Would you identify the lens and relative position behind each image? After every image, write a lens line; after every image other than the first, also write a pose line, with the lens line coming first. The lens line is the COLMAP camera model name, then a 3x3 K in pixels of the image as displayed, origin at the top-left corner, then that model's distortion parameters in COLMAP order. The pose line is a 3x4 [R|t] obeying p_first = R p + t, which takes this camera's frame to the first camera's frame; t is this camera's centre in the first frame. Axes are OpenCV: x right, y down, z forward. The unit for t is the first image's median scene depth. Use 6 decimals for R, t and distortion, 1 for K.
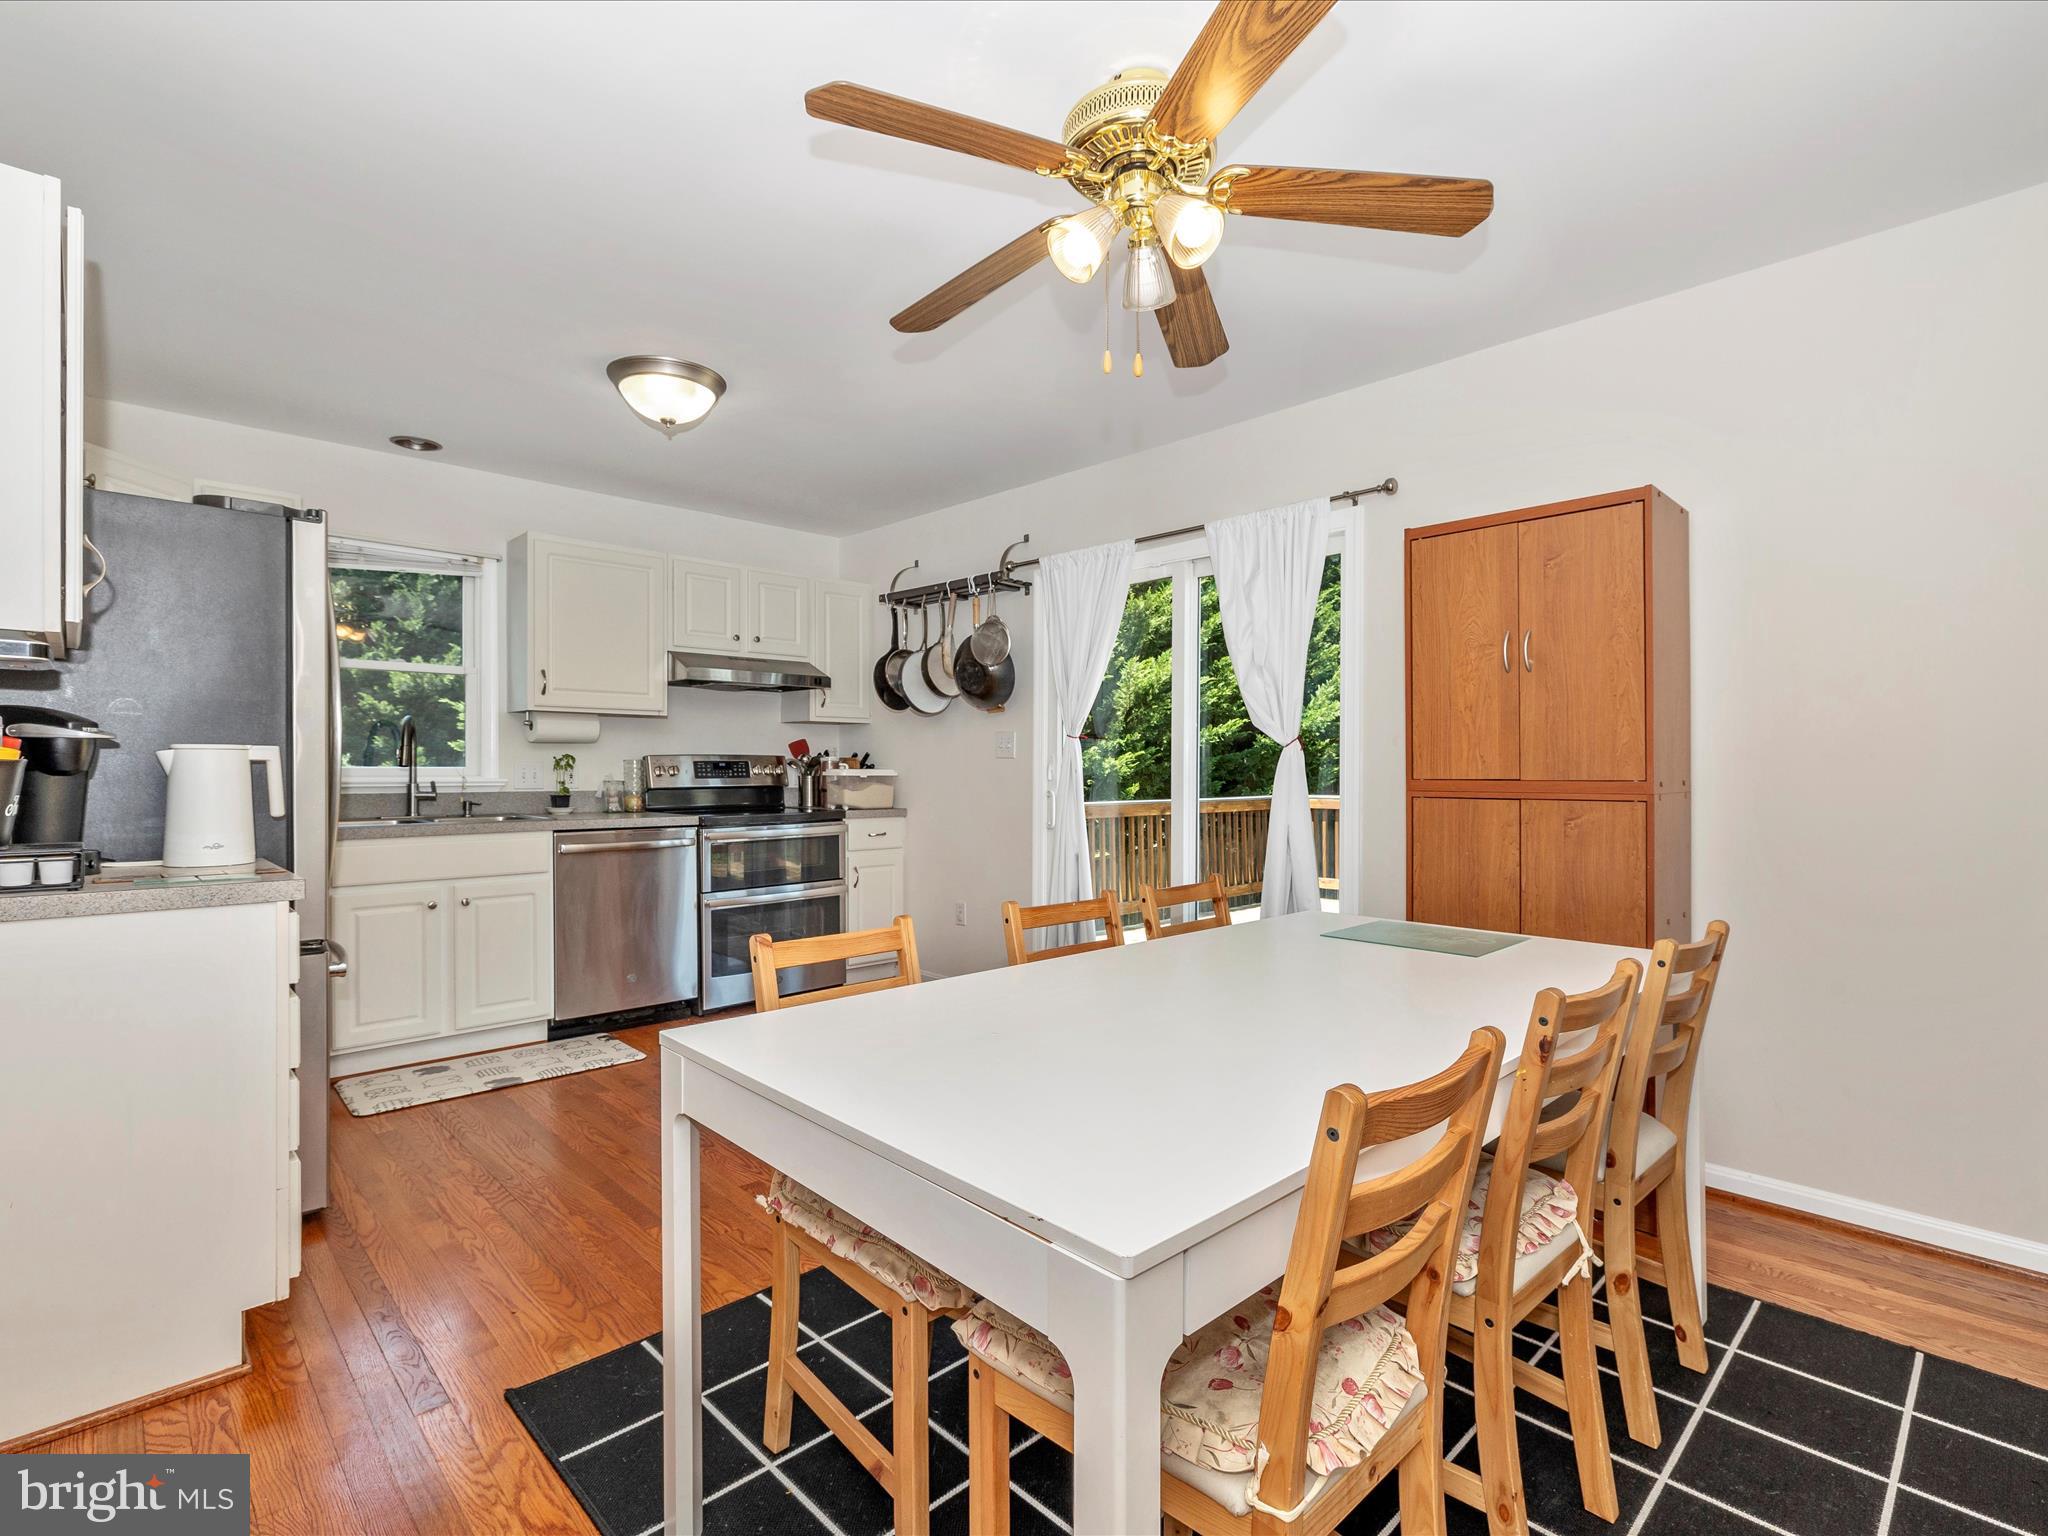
lens RADIAL K [[967.3, 0, 1026.4], [0, 967.3, 777.0], [0, 0, 1]] dist [-0.003663, 0.001652]
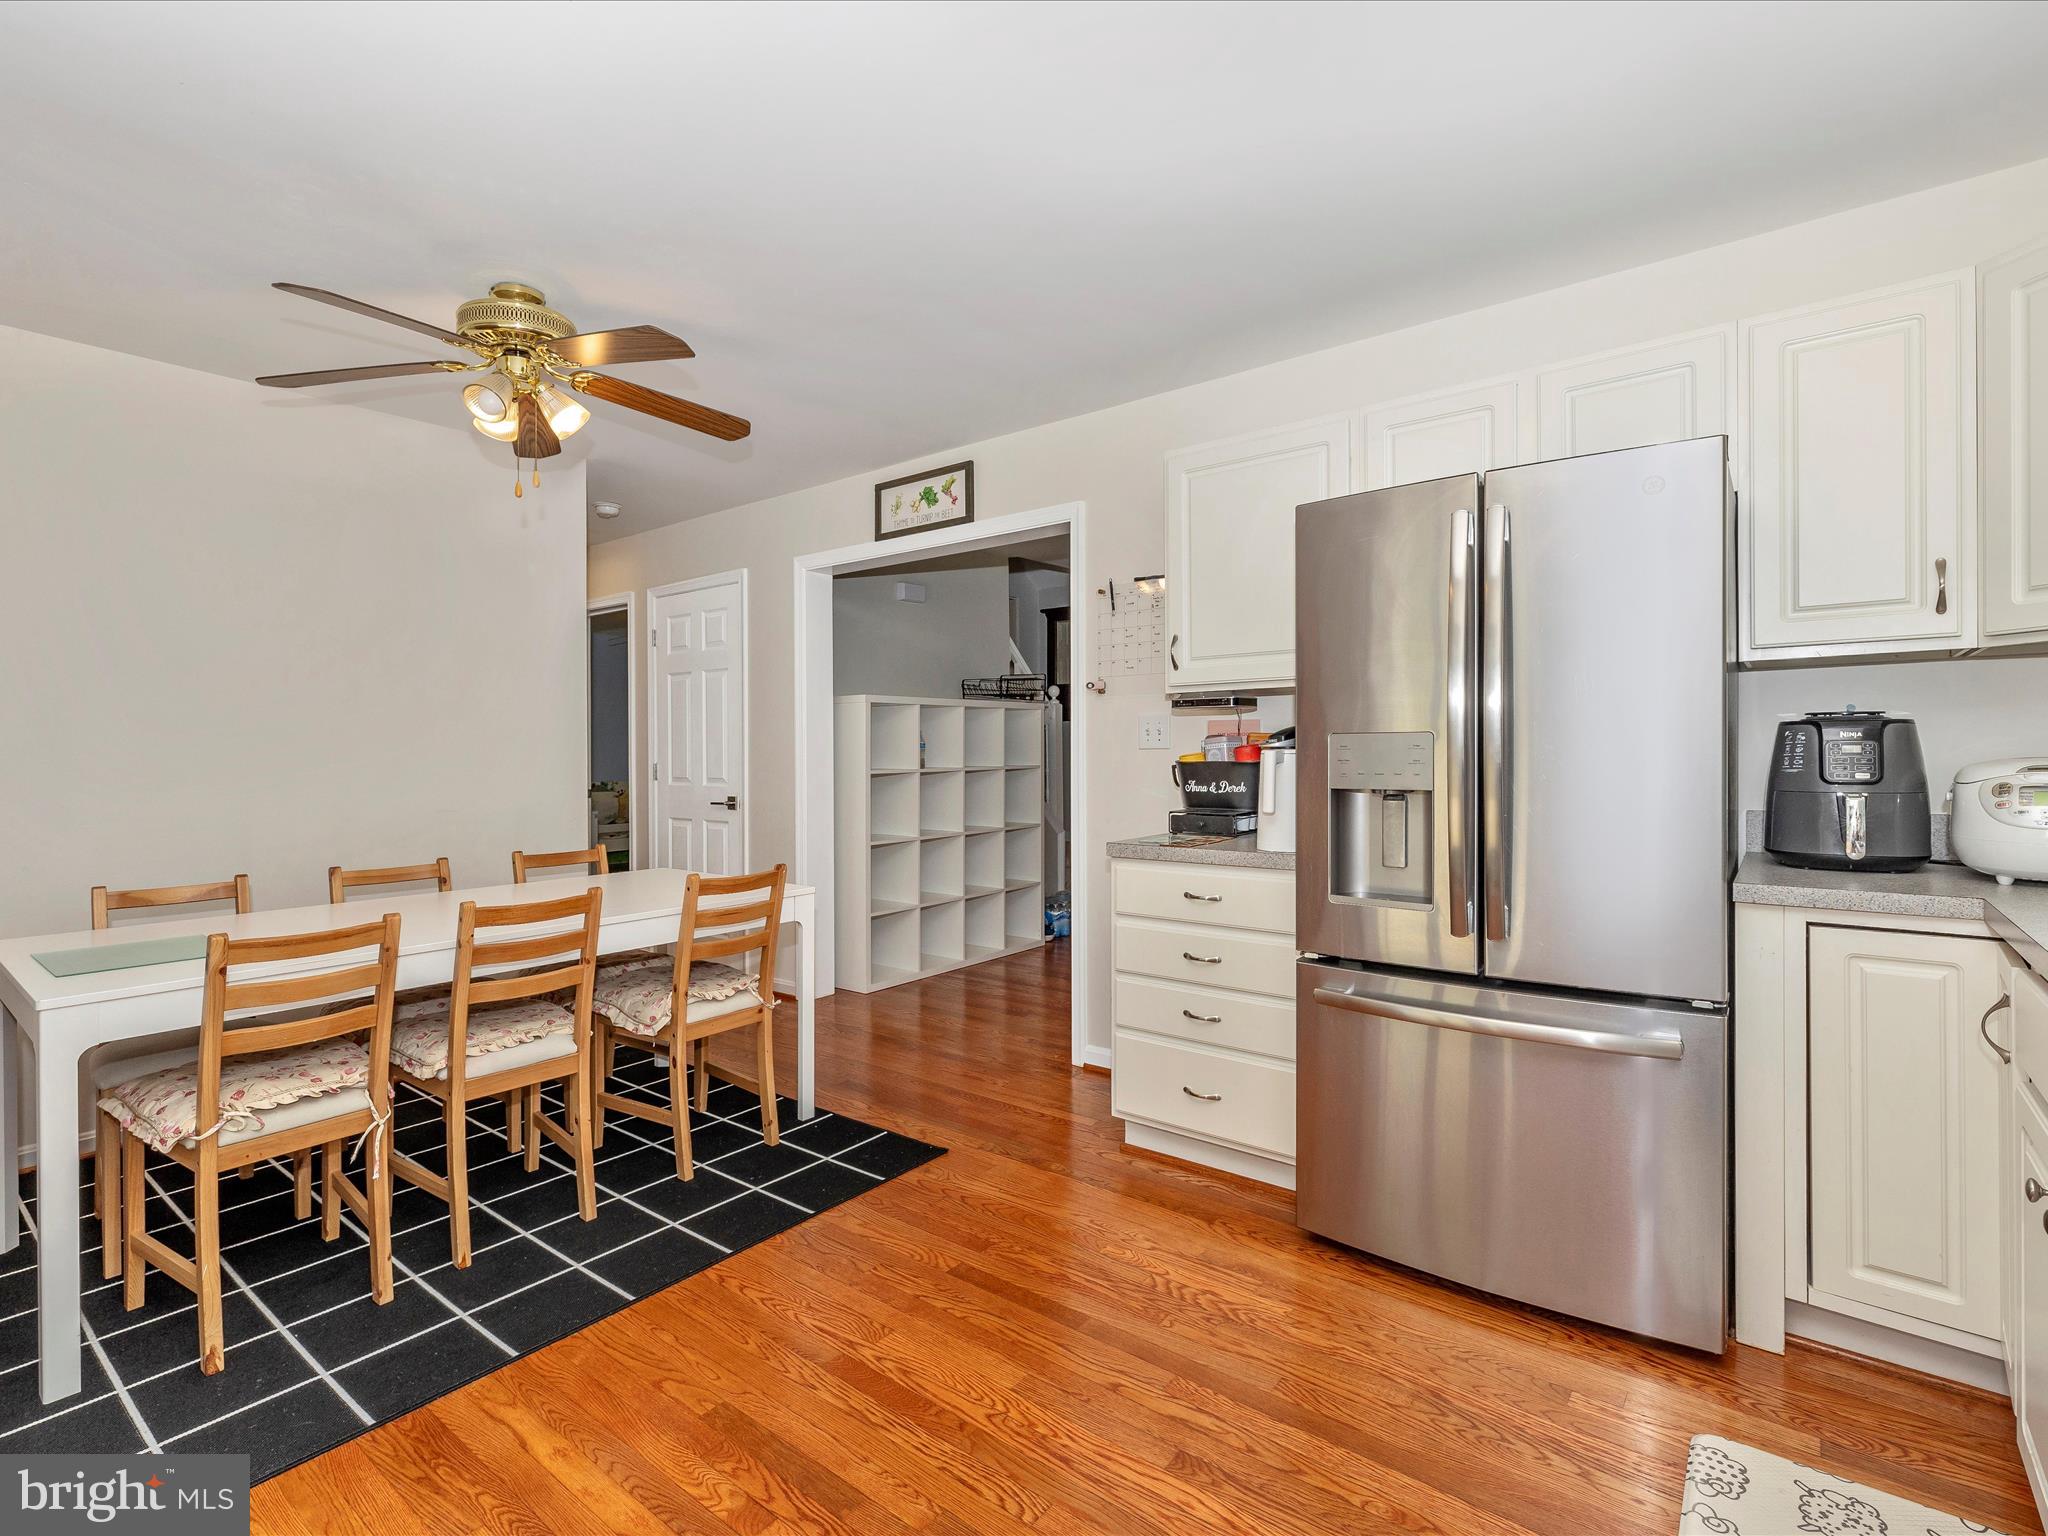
lens RADIAL K [[967.3, 0, 1015.3], [0, 967.3, 751.3], [0, 0, 1]] dist [-0.003663, 0.001652]
pose [[-0.990682, 0.001204, -0.136192, -0.169972], [-0.000587, 0.999914, 0.013111, -0.023073], [0.136196, 0.013069, -0.990596, 1.033638]]
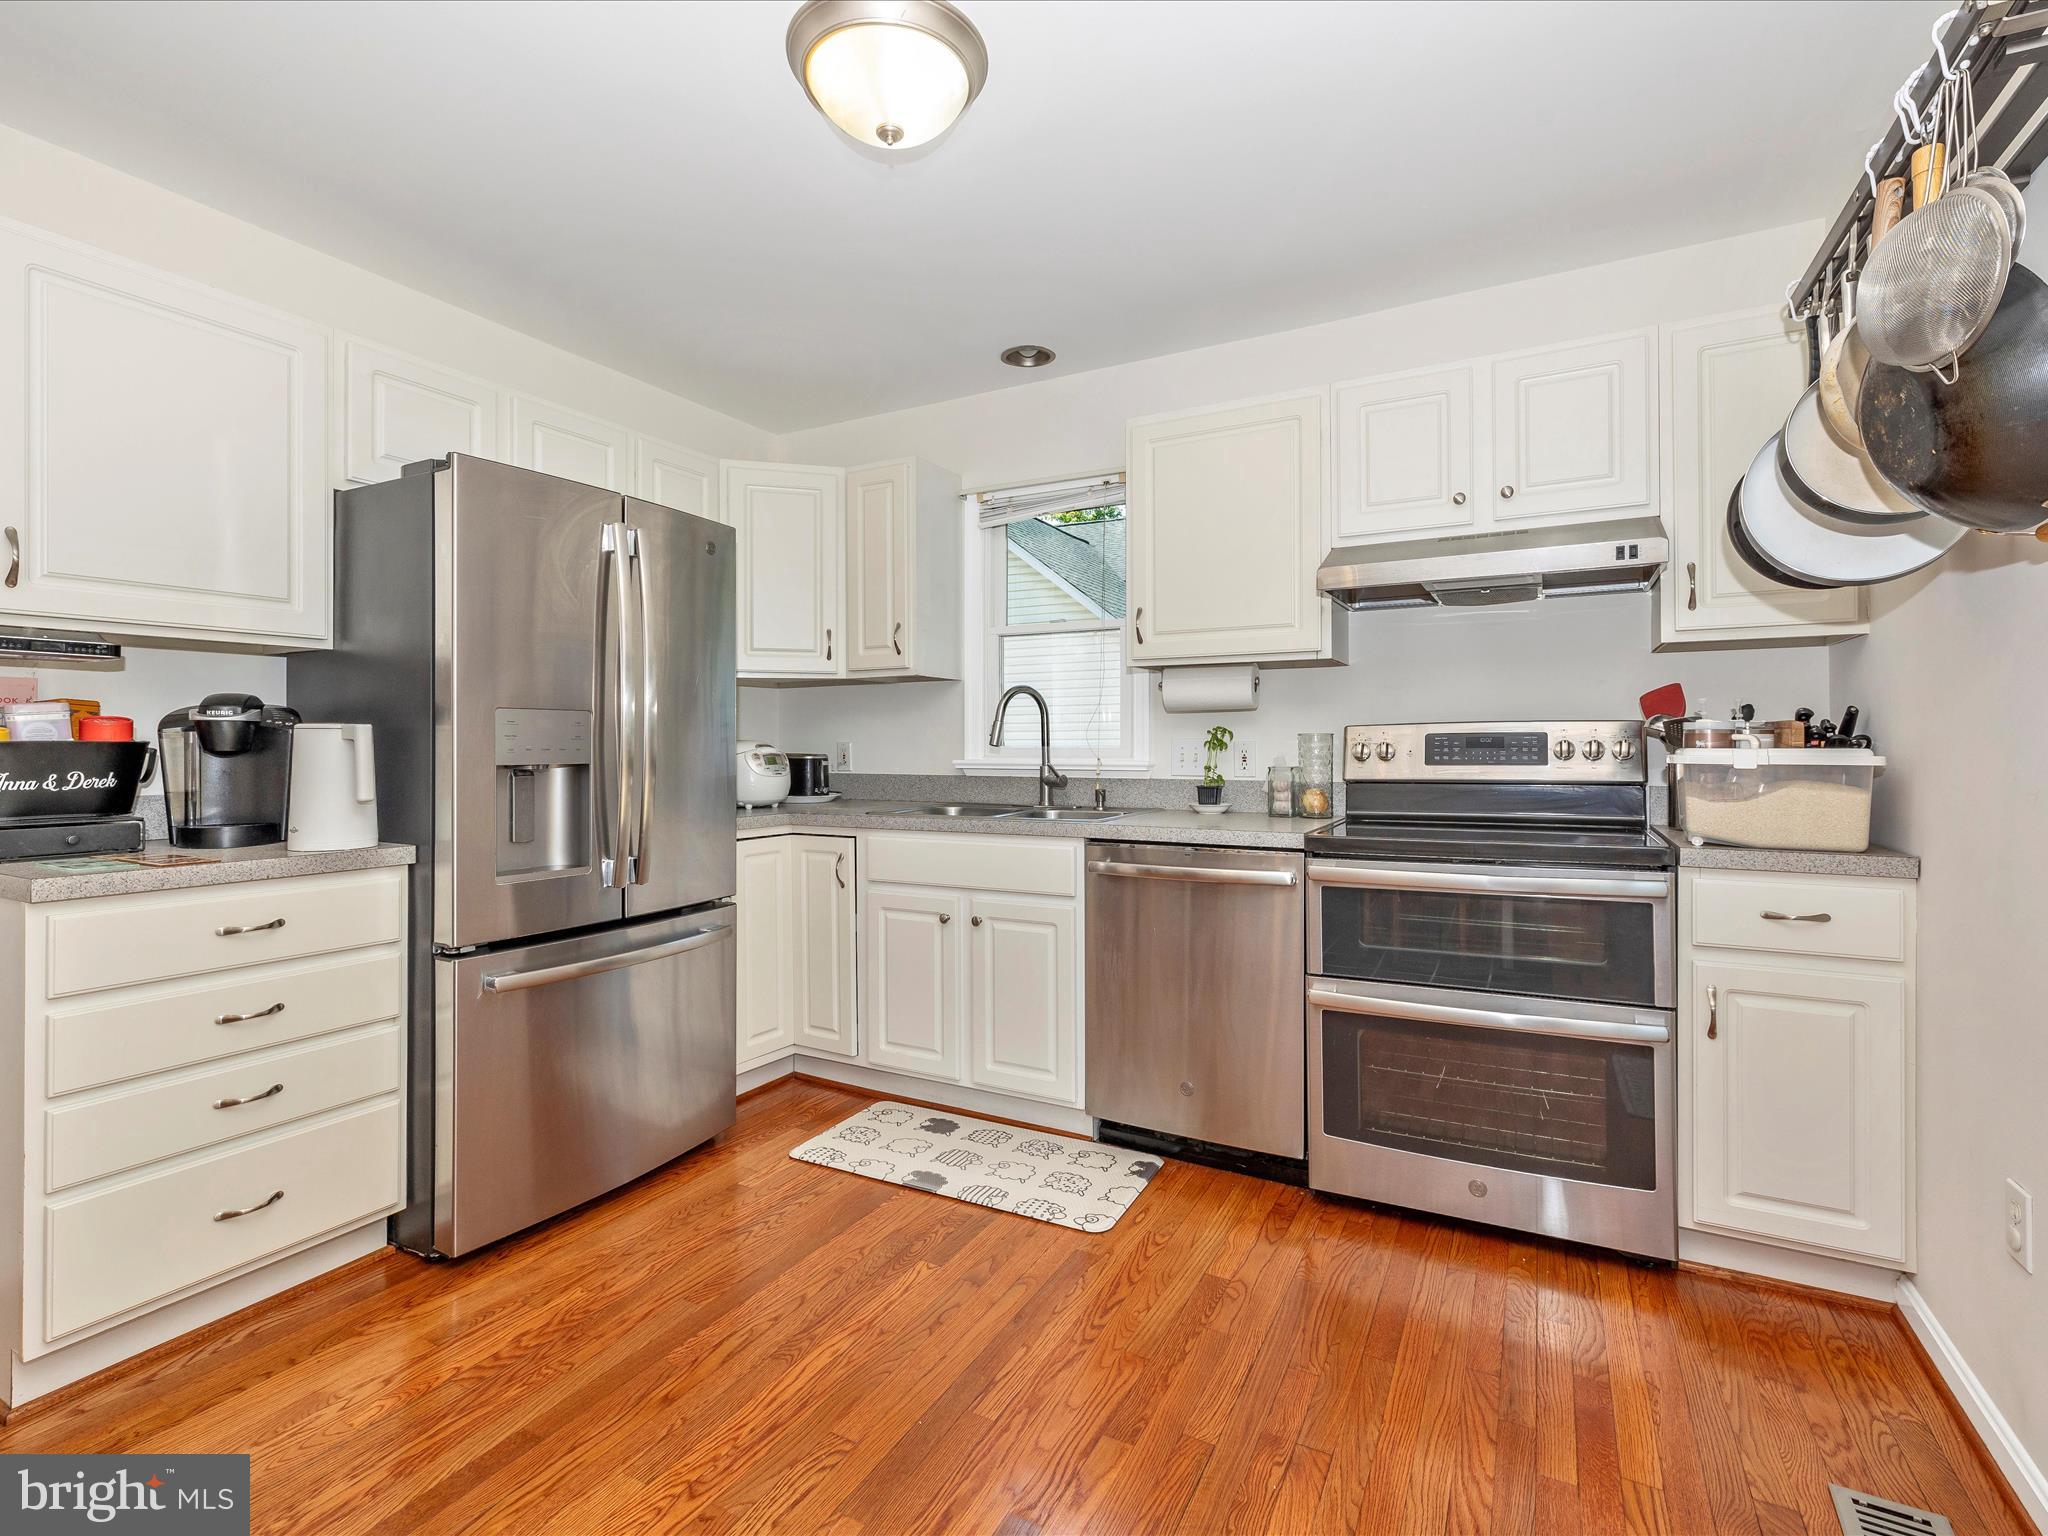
lens RADIAL K [[967.3, 0, 1020.9], [0, 967.3, 742.3], [0, 0, 1]] dist [-0.003663, 0.001652]
pose [[0.300292, -0.006131, -0.953828, 0.137605], [-0.007120, 0.999937, -0.008669, -0.005668], [0.953821, 0.009395, 0.300229, 0.655430]]
